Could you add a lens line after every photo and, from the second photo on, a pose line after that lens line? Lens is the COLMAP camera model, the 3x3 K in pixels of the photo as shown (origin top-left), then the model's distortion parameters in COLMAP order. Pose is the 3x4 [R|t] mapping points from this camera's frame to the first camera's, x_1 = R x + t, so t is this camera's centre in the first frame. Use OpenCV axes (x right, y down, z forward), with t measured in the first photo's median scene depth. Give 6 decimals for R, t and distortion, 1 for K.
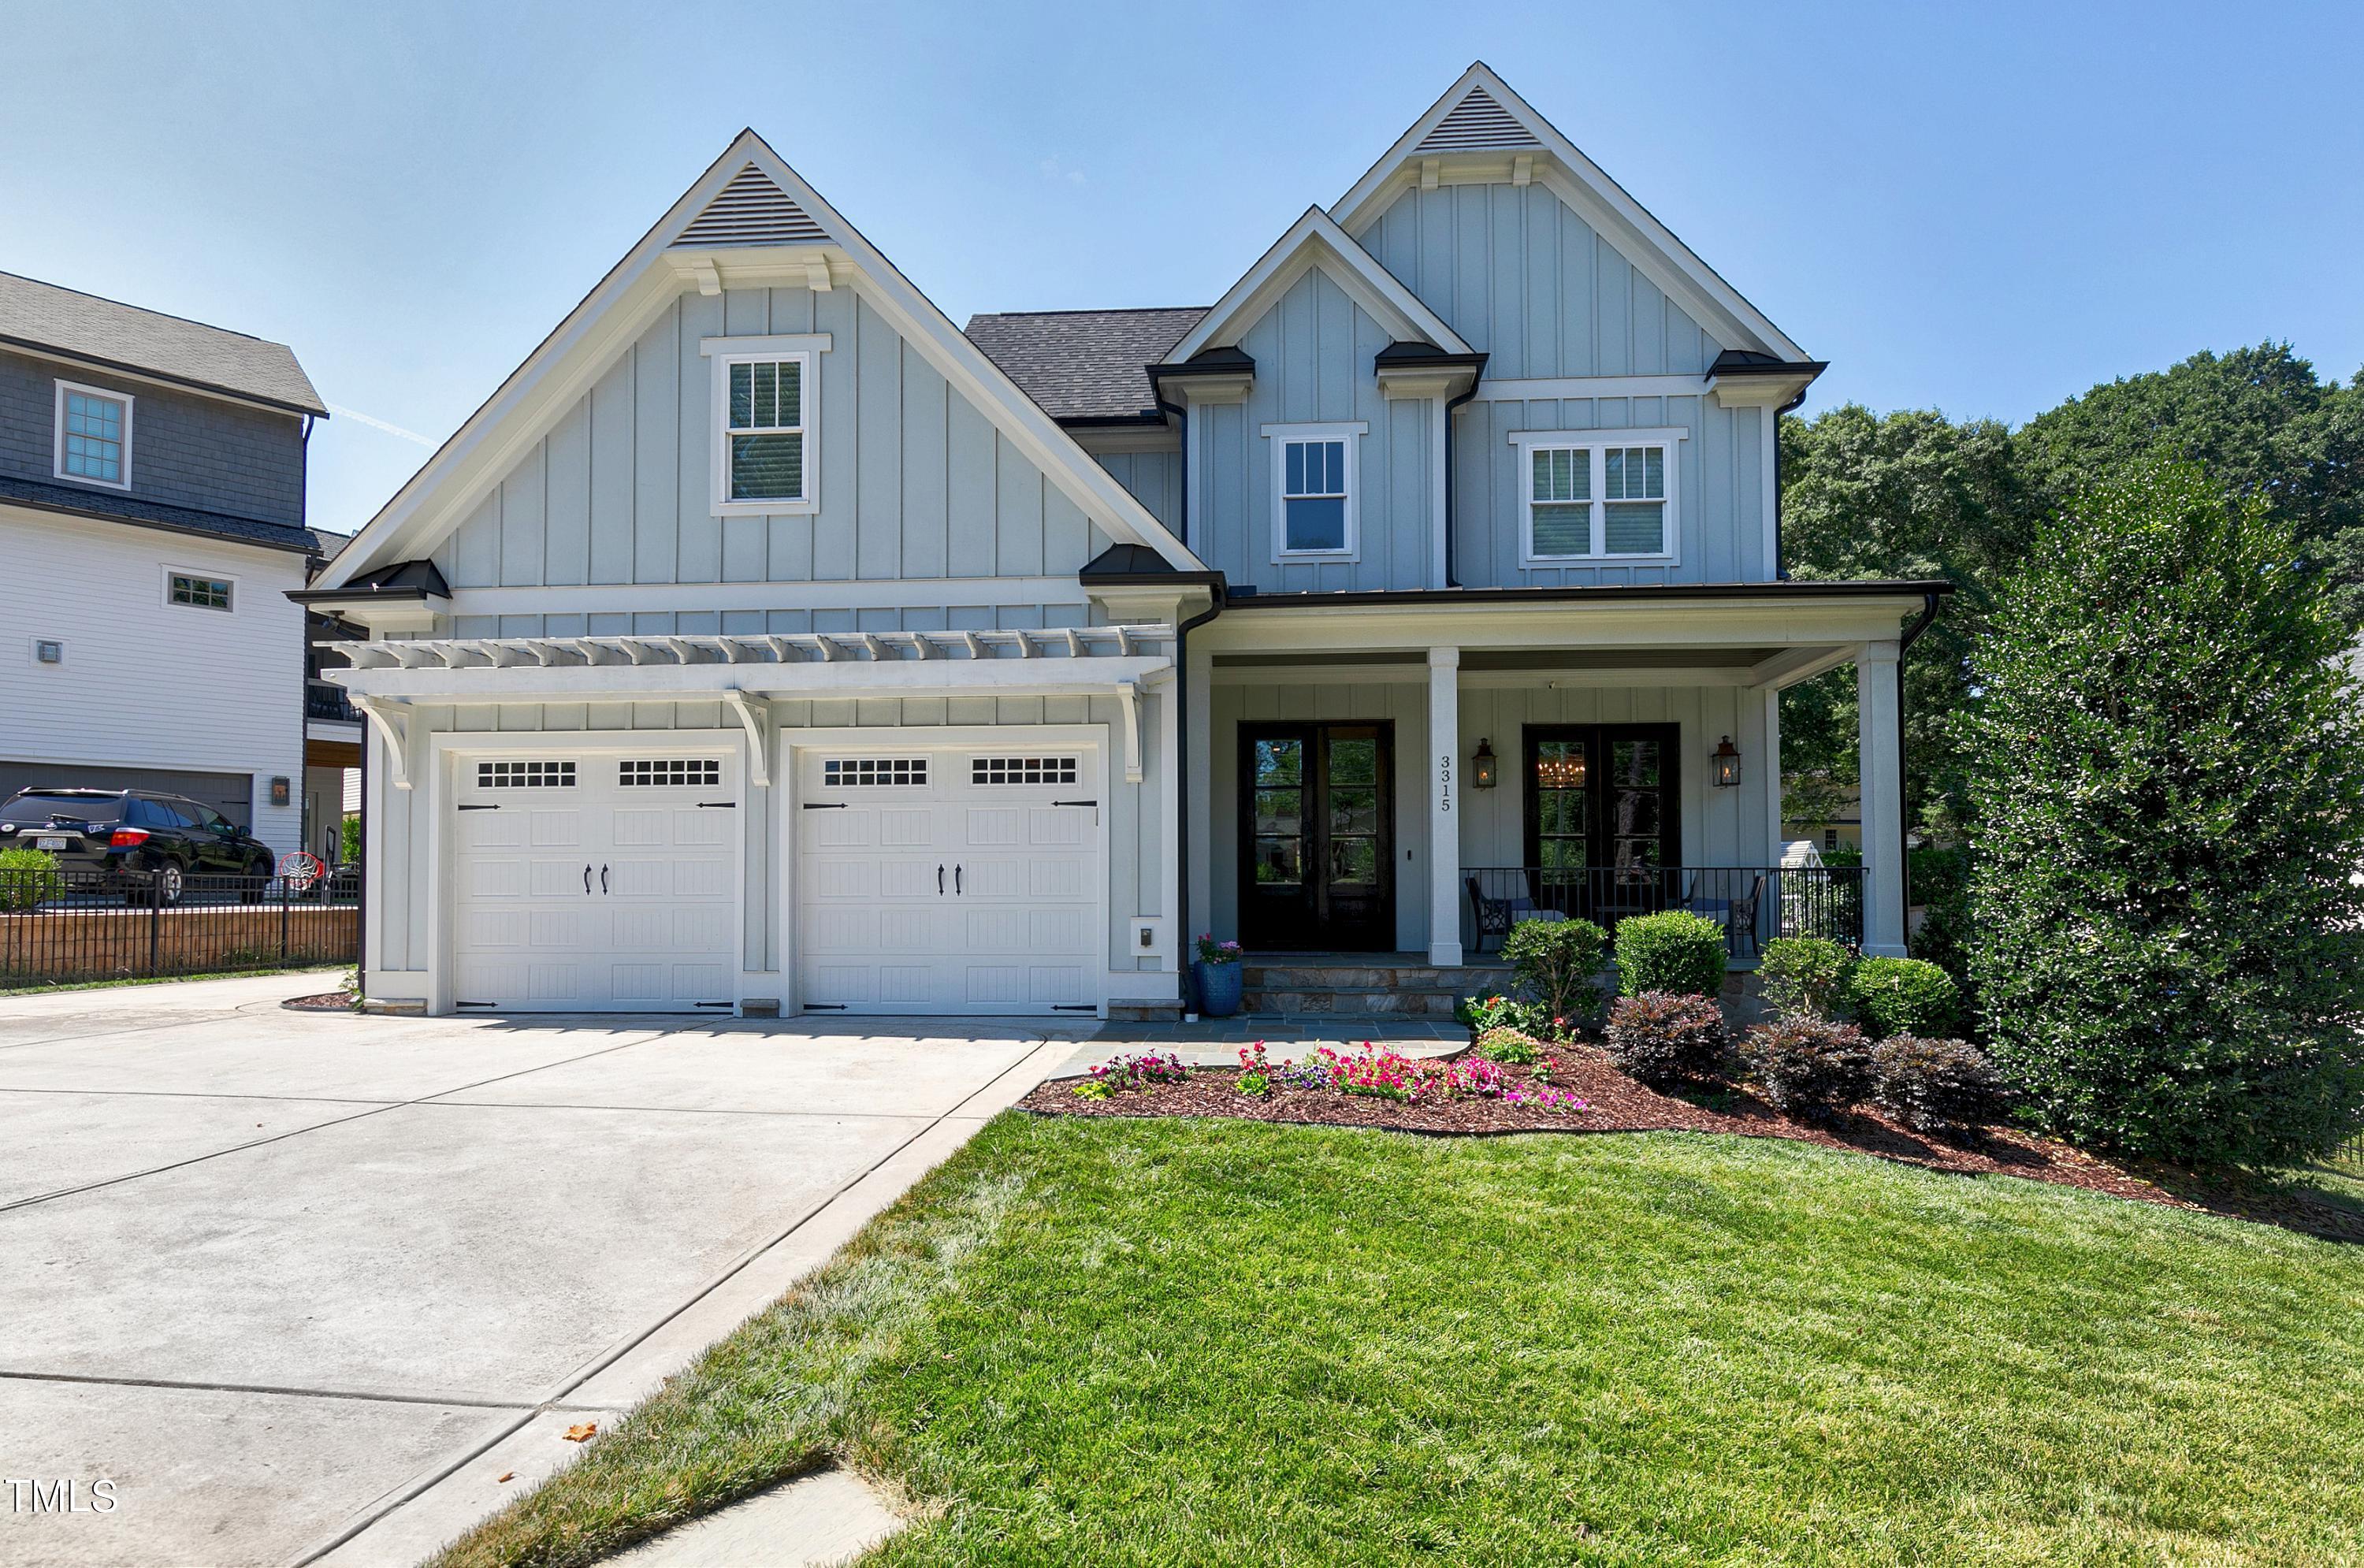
lens RADIAL K [[1129.8, 0, 1229.8], [0, 1129.8, 846.8], [0, 0, 1]] dist [-0.004800, -0.000210]
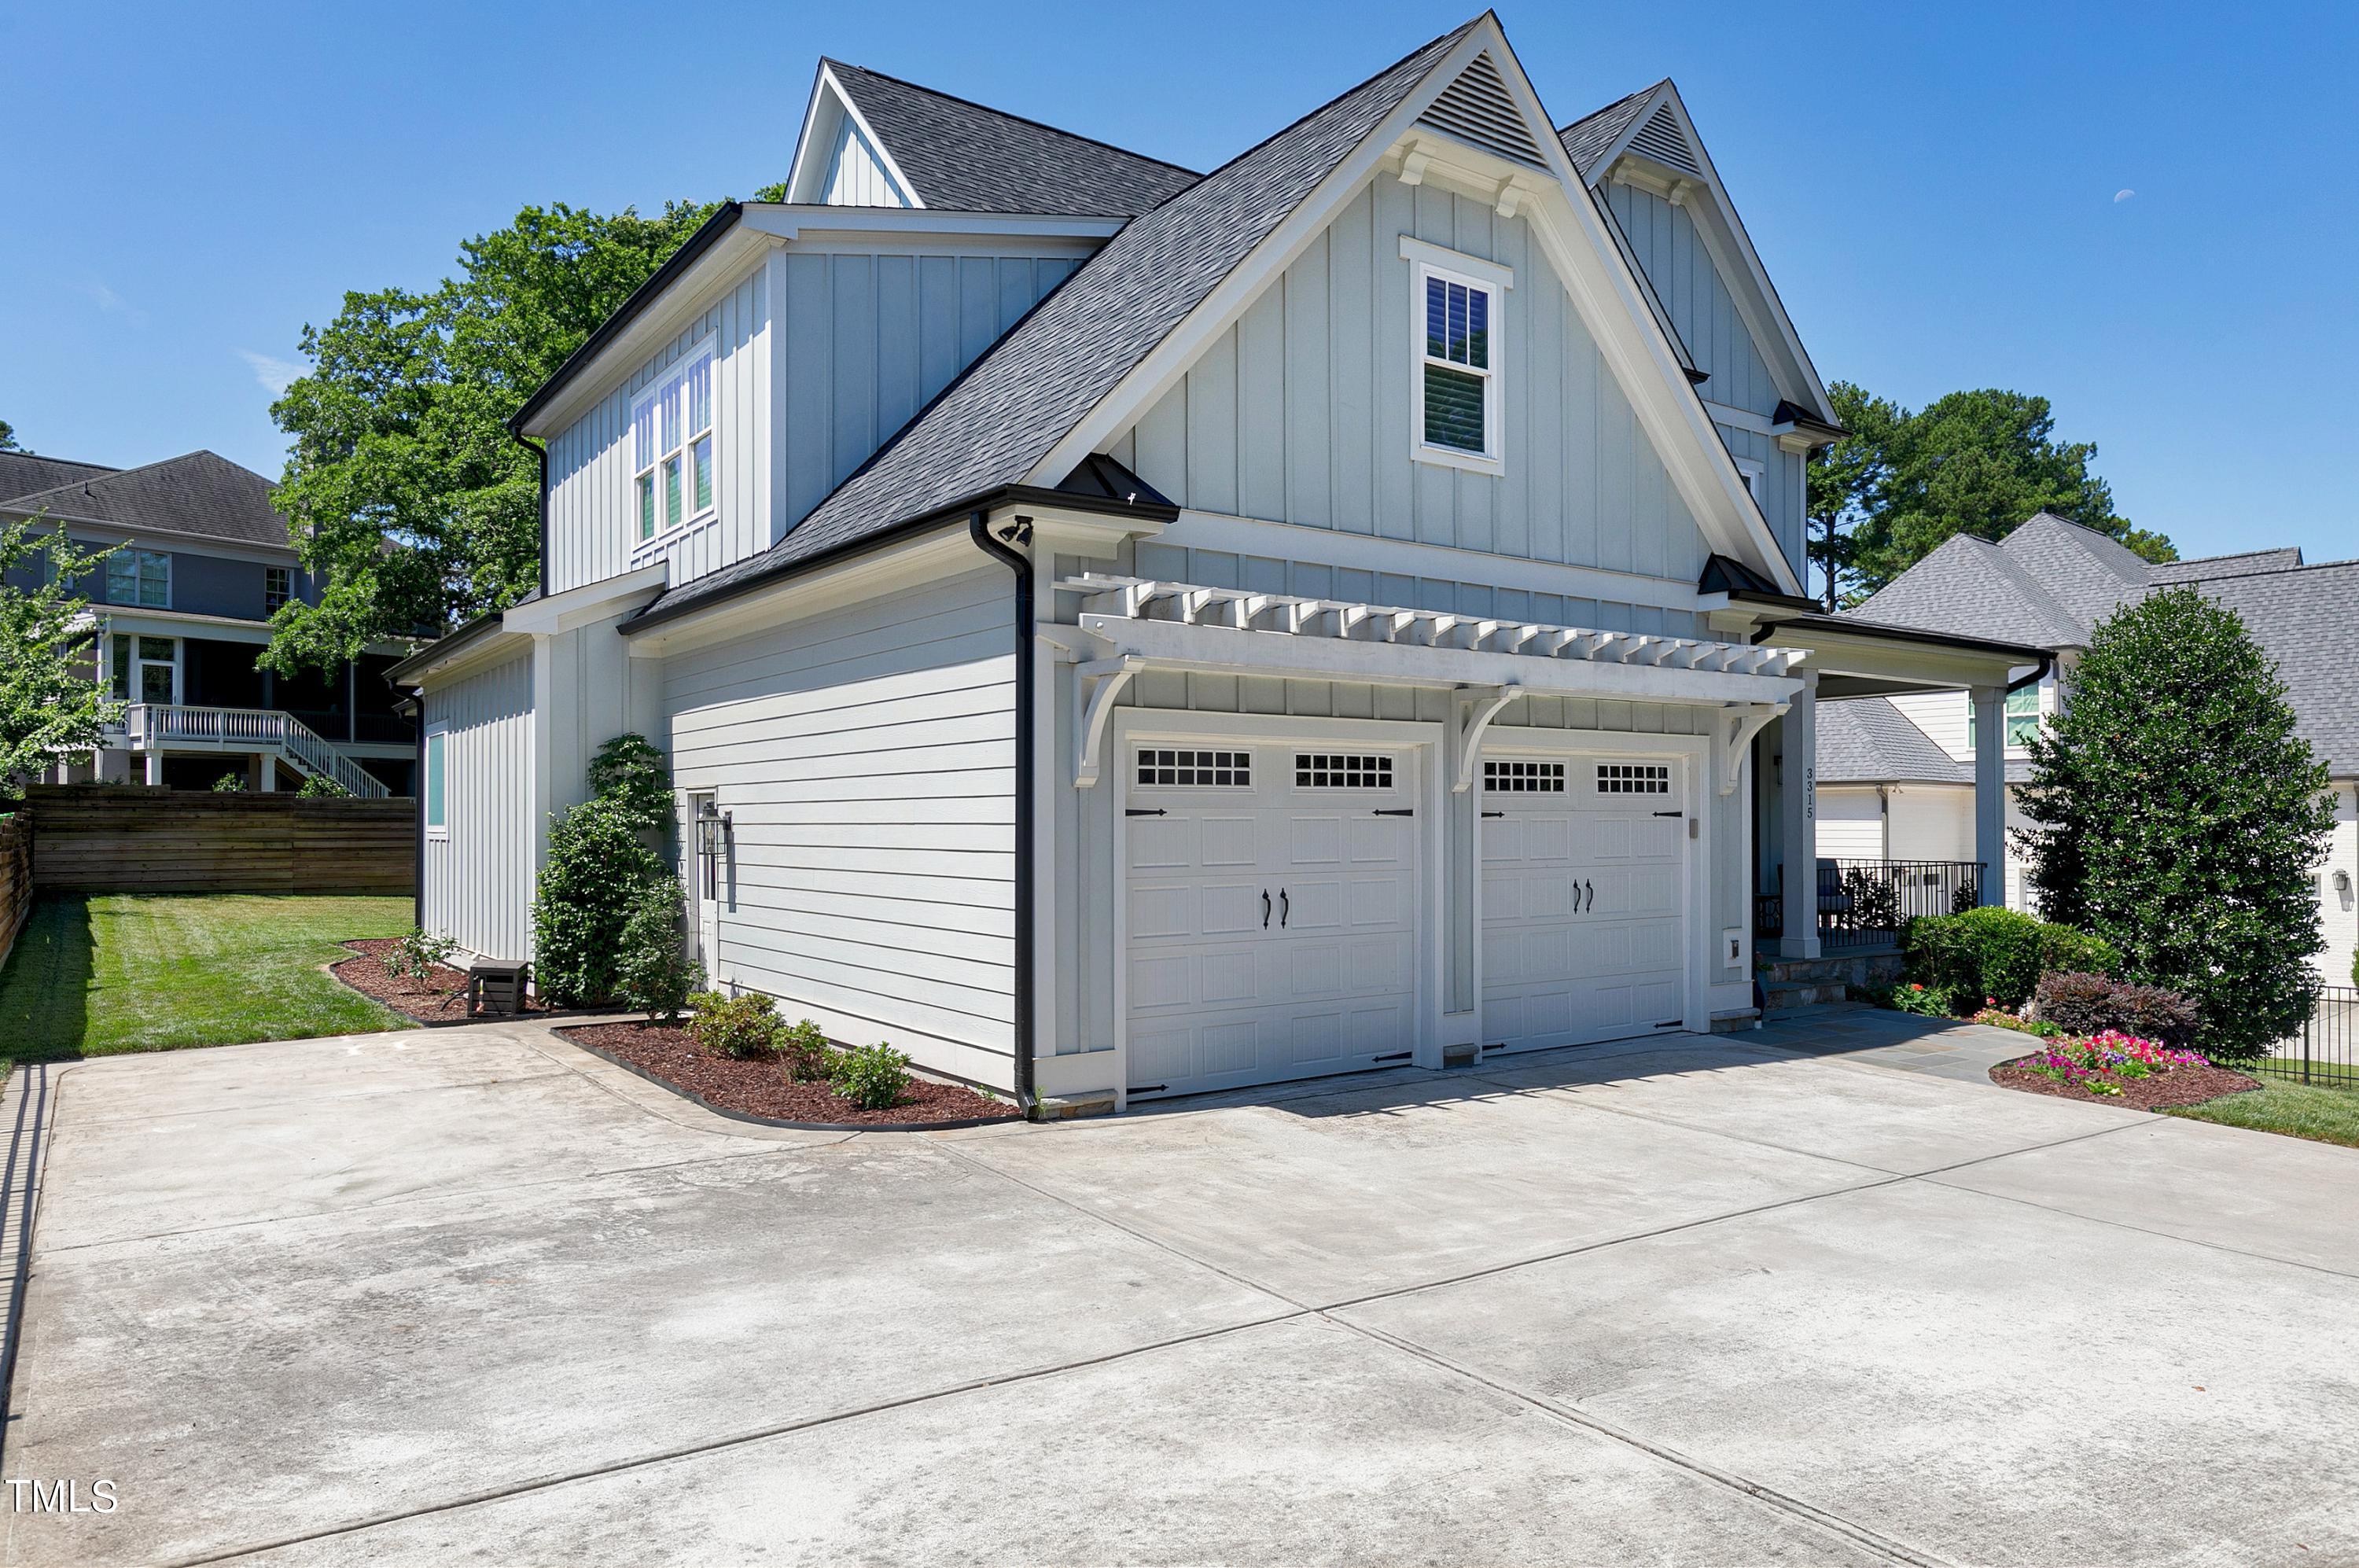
lens RADIAL K [[1533.8, 0, 1179.5], [0, 1533.8, 784.0], [0, 0, 1]] dist [0.003864, 0.000637]
pose [[0.777160, 0.016638, 0.629083, -1.255292], [-0.023960, 0.999708, 0.003159, -0.056738], [-0.628847, -0.017527, 0.777331, 0.233833]]
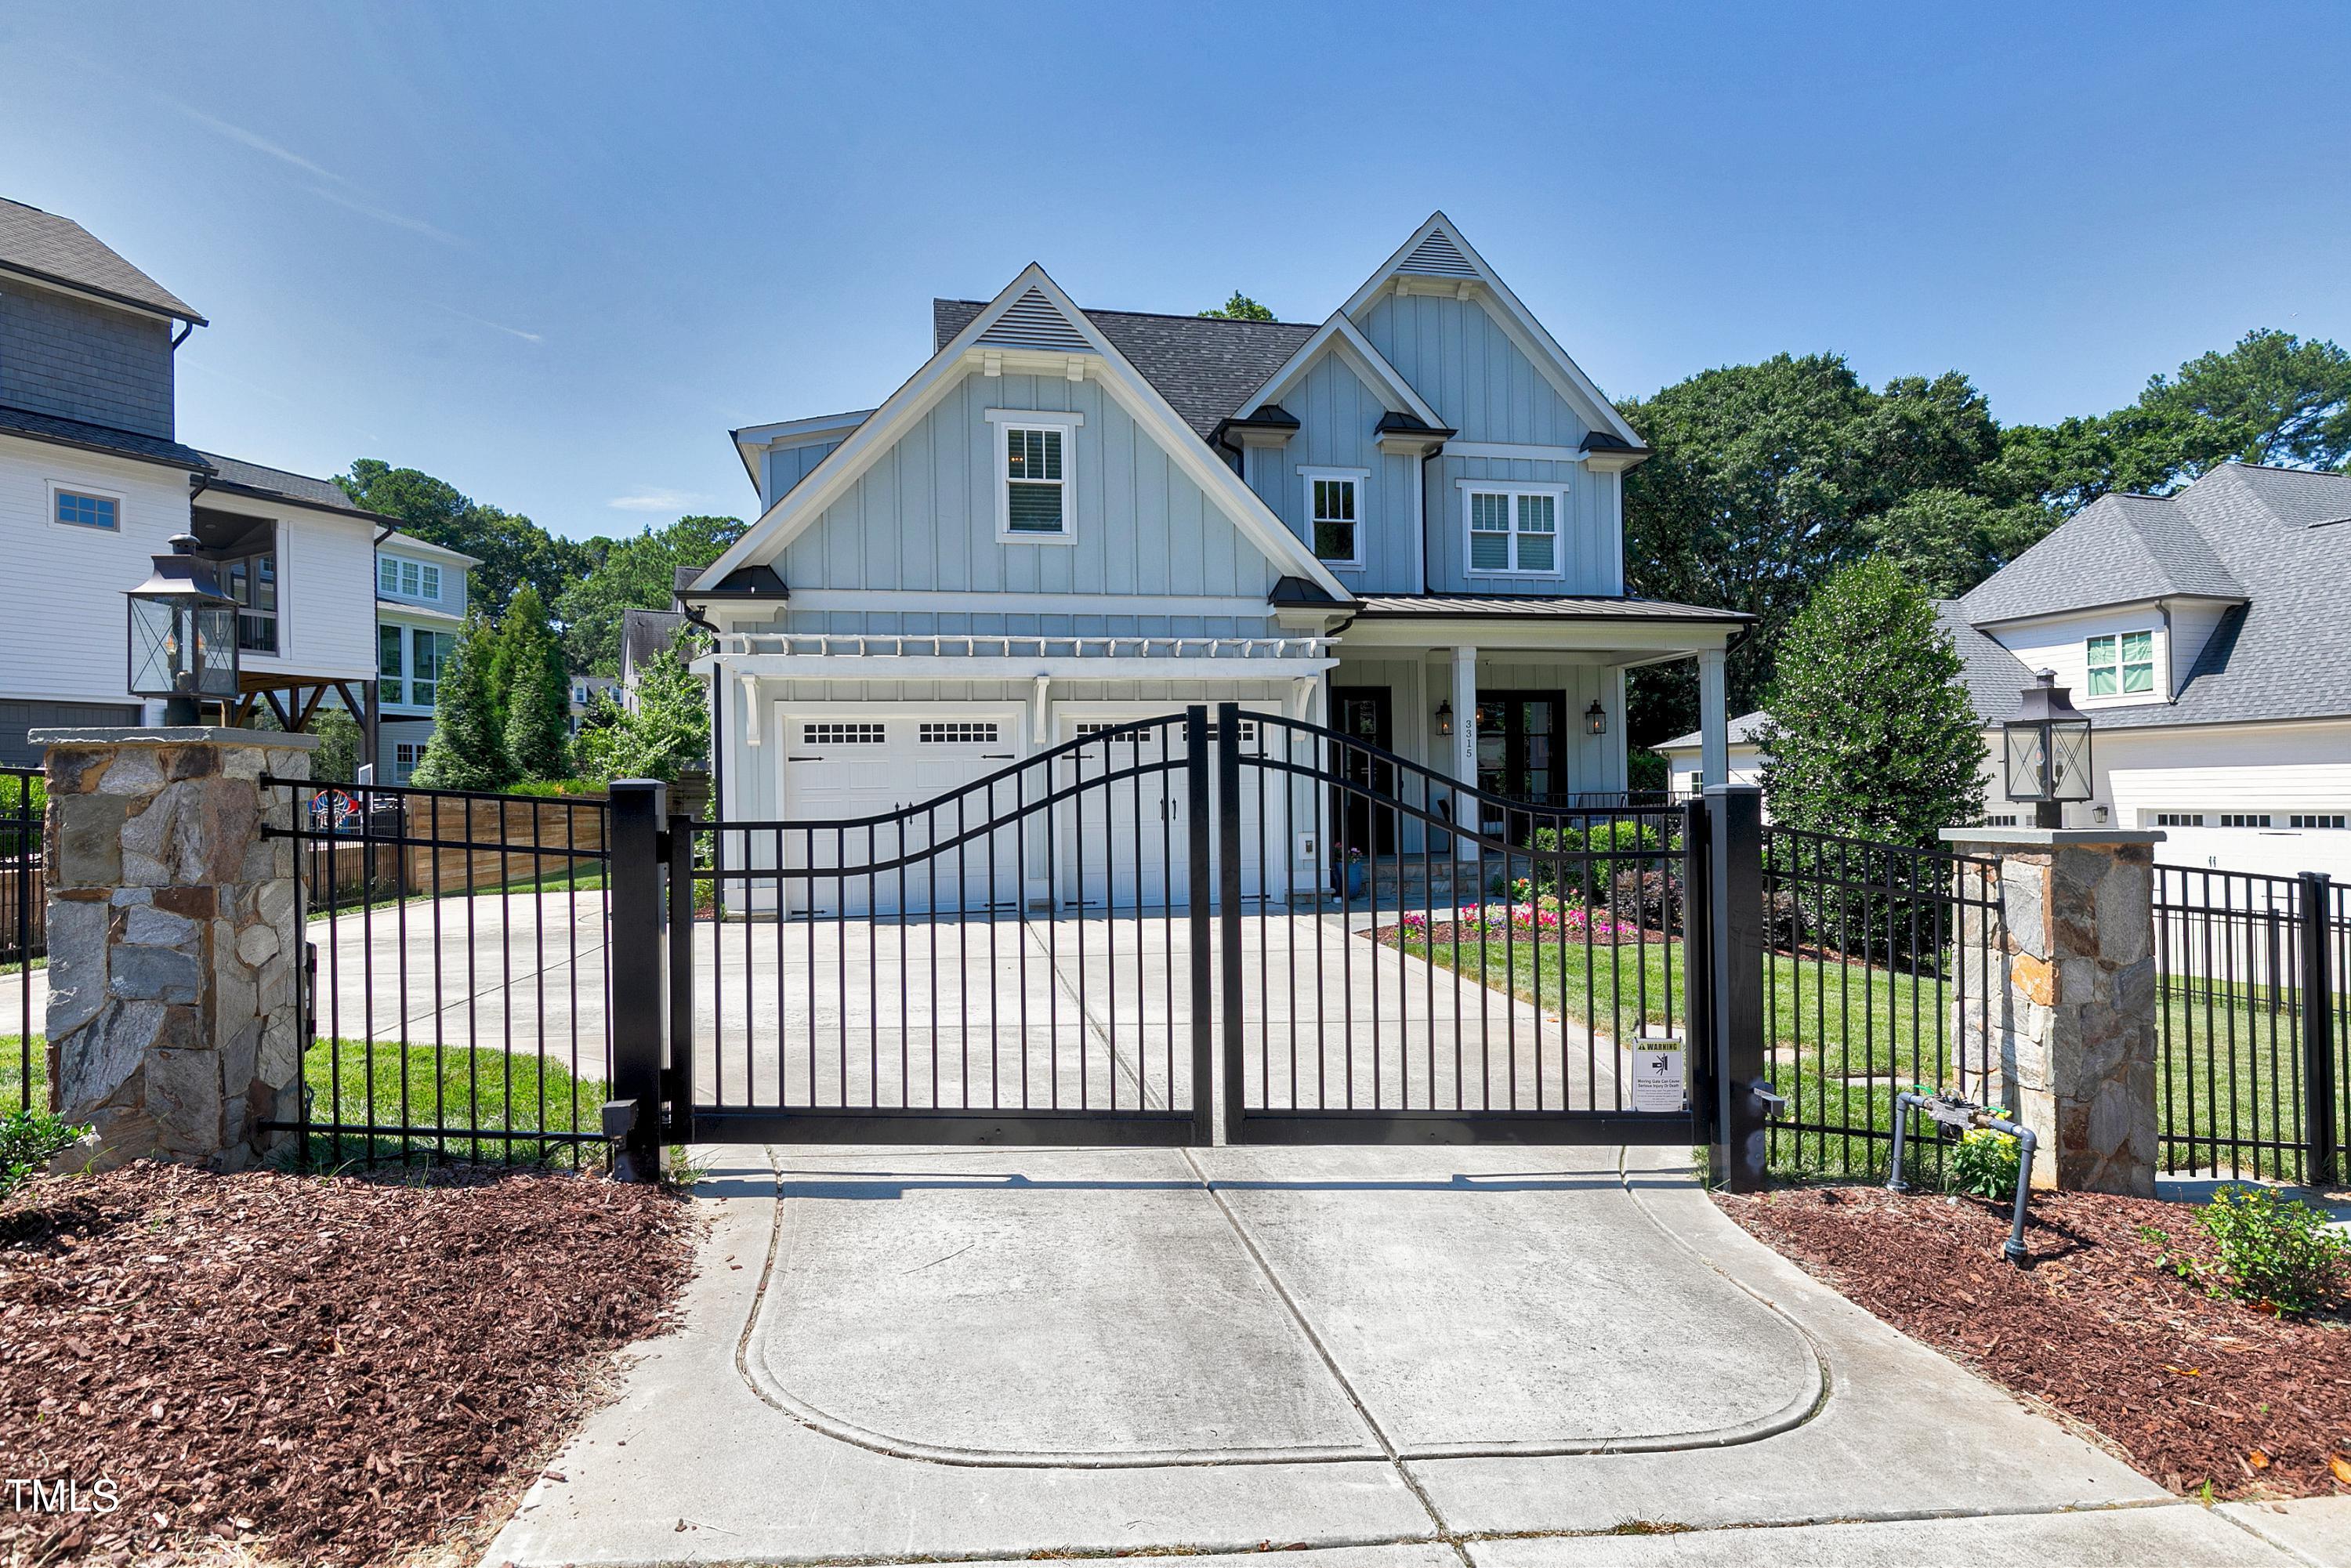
lens RADIAL K [[1242.8, 0, 1163.5], [0, 1242.8, 775.5], [0, 0, 1]] dist [-0.005160, -0.000768]
pose [[0.960677, -0.009343, 0.277512, -0.667511], [0.004561, 0.999830, 0.017875, -0.039761], [-0.277632, -0.015907, 0.960556, -0.475729]]
